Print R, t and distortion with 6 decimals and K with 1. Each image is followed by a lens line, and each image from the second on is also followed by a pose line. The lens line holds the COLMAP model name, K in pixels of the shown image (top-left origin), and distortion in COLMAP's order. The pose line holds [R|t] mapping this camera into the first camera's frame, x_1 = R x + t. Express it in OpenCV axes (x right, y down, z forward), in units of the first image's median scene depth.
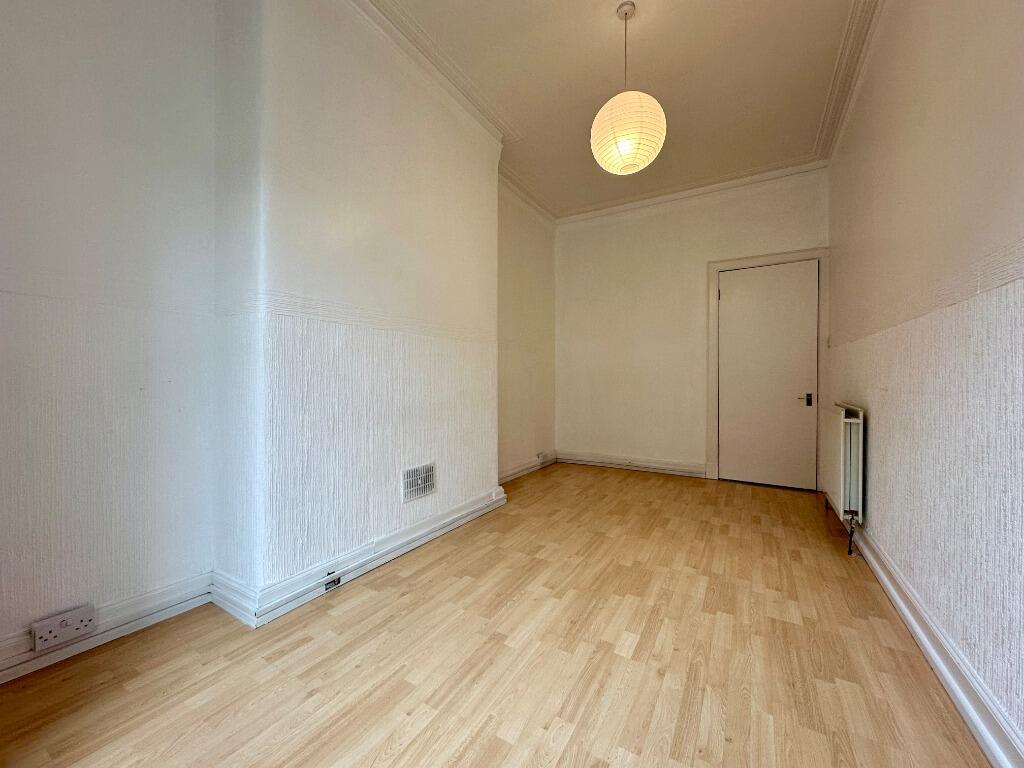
lens RADIAL K [[406.7, 0, 512.9], [0, 406.7, 382.1], [0, 0, 1]] dist [-0.010870, -0.000278]
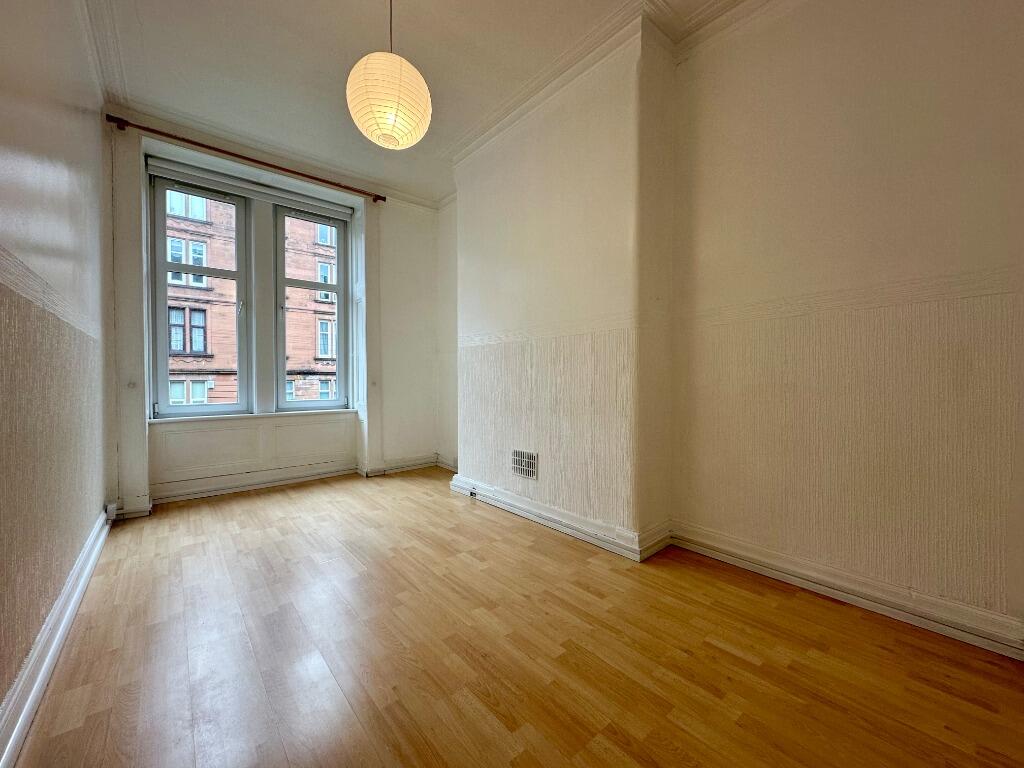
lens RADIAL K [[406.7, 0, 514.7], [0, 406.7, 384.3], [0, 0, 1]] dist [-0.010870, -0.000278]
pose [[-0.324057, 0.011350, -0.945970, 0.937840], [-0.007314, 0.999868, 0.014502, -0.008056], [0.946009, 0.011618, -0.323931, 1.396643]]
